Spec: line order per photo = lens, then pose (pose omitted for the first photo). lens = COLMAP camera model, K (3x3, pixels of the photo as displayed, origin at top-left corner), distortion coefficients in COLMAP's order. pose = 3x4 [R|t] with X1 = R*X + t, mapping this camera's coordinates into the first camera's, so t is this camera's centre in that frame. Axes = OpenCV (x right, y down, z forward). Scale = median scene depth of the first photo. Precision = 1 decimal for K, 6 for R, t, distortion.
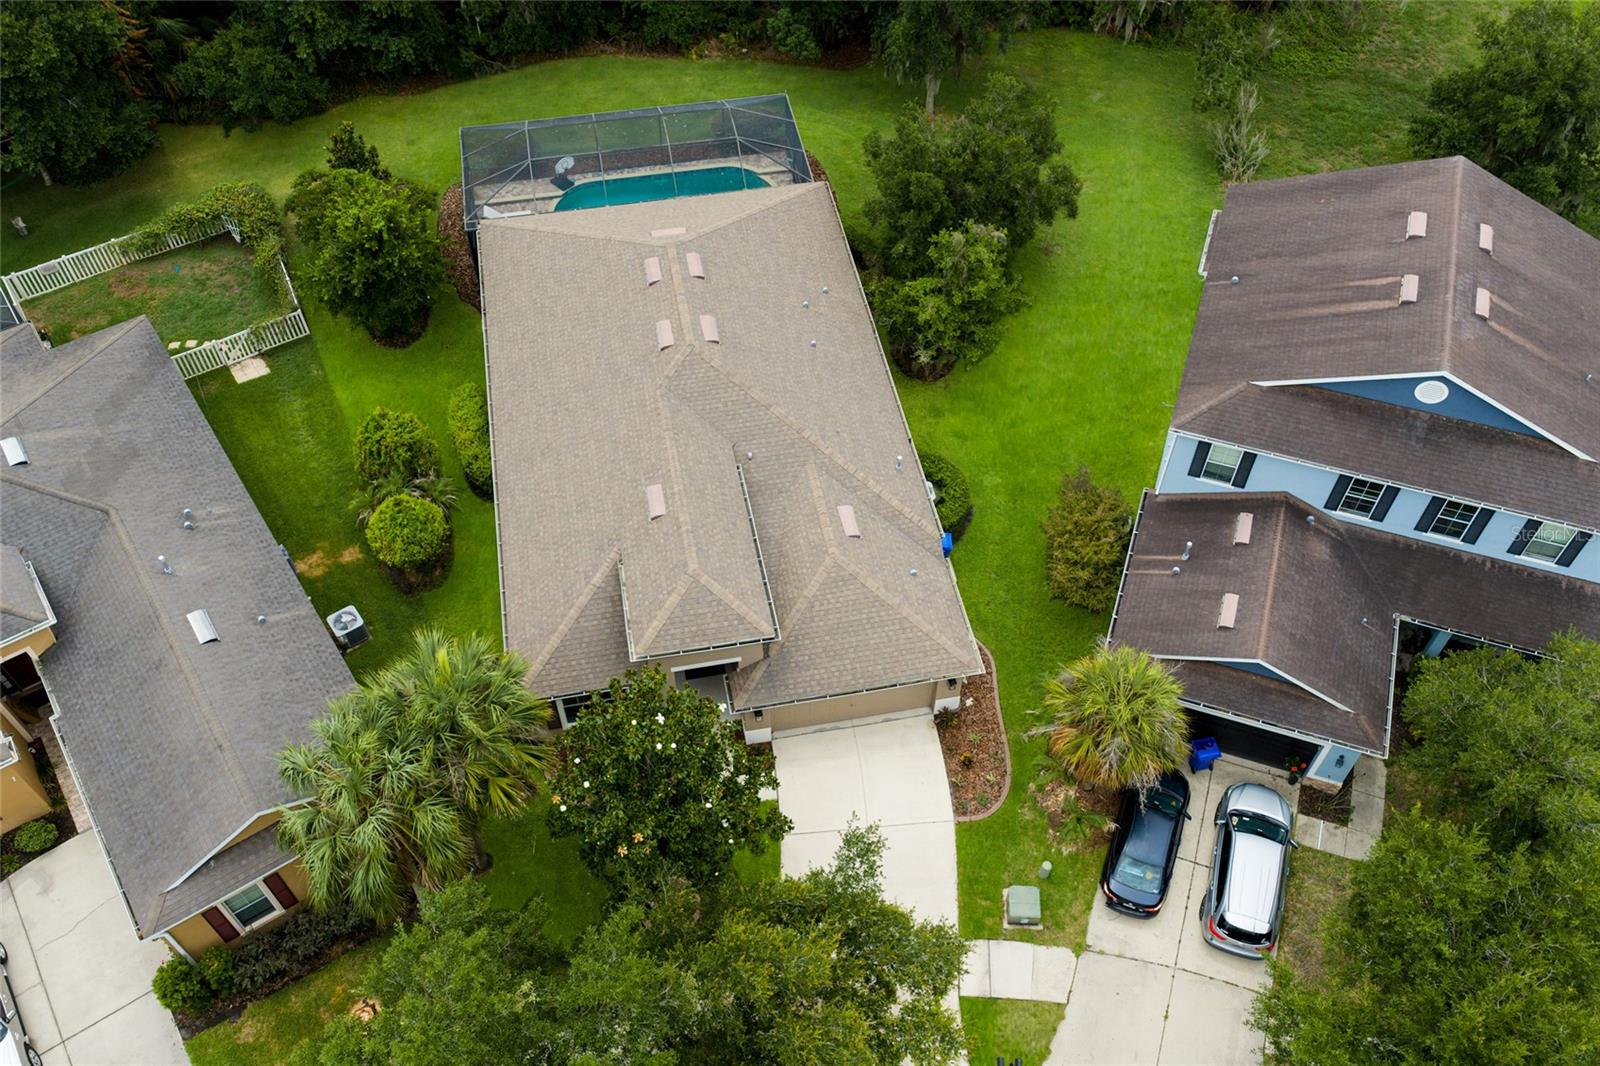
lens RADIAL K [[1348.5, 0, 799.0], [0, 1348.5, 538.1], [0, 0, 1]] dist [0.038492, -0.046787]
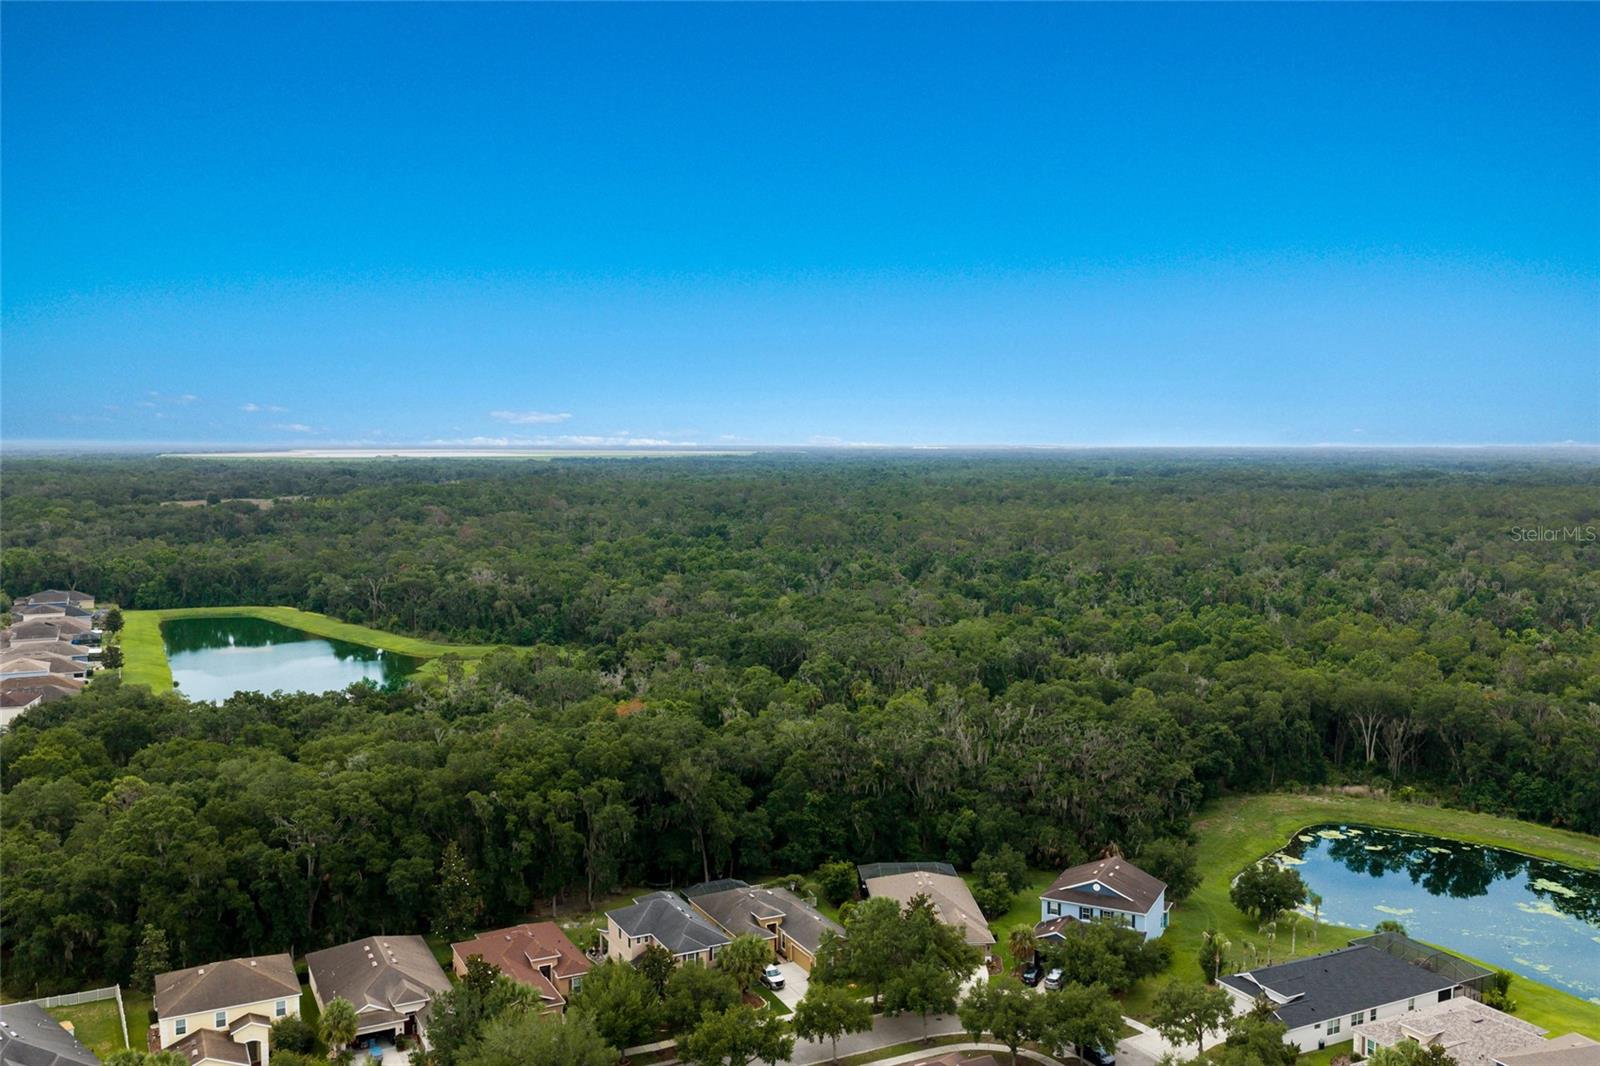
lens RADIAL K [[1348.5, 0, 796.8], [0, 1348.5, 535.2], [0, 0, 1]] dist [0.038492, -0.046787]
pose [[0.991411, 0.011175, -0.130302, 0.056011], [-0.102952, 0.681111, -0.724906, 2.279910], [0.080649, 0.732095, 0.676412, -2.746426]]
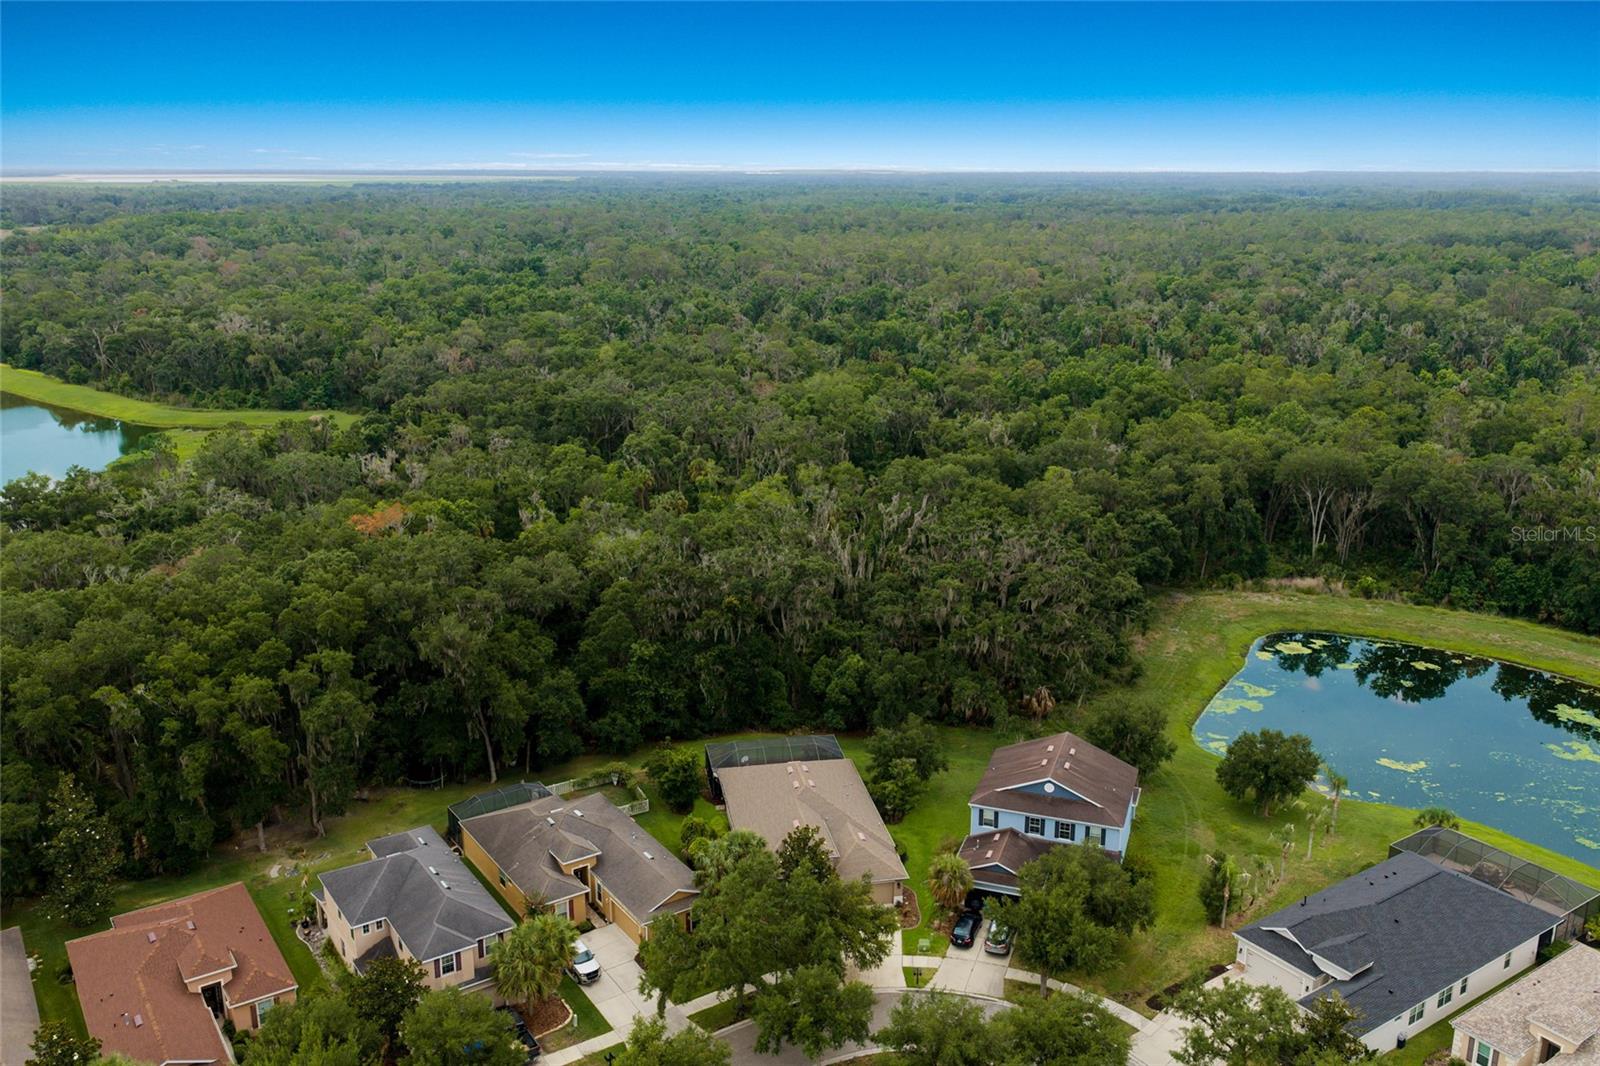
lens RADIAL K [[1348.5, 0, 797.6], [0, 1348.5, 543.9], [0, 0, 1]] dist [0.038492, -0.046787]
pose [[0.999965, 0.004374, -0.007155, -0.082979], [-0.007712, 0.814737, -0.579780, 1.163354], [0.003293, 0.579814, 0.814742, -1.733693]]
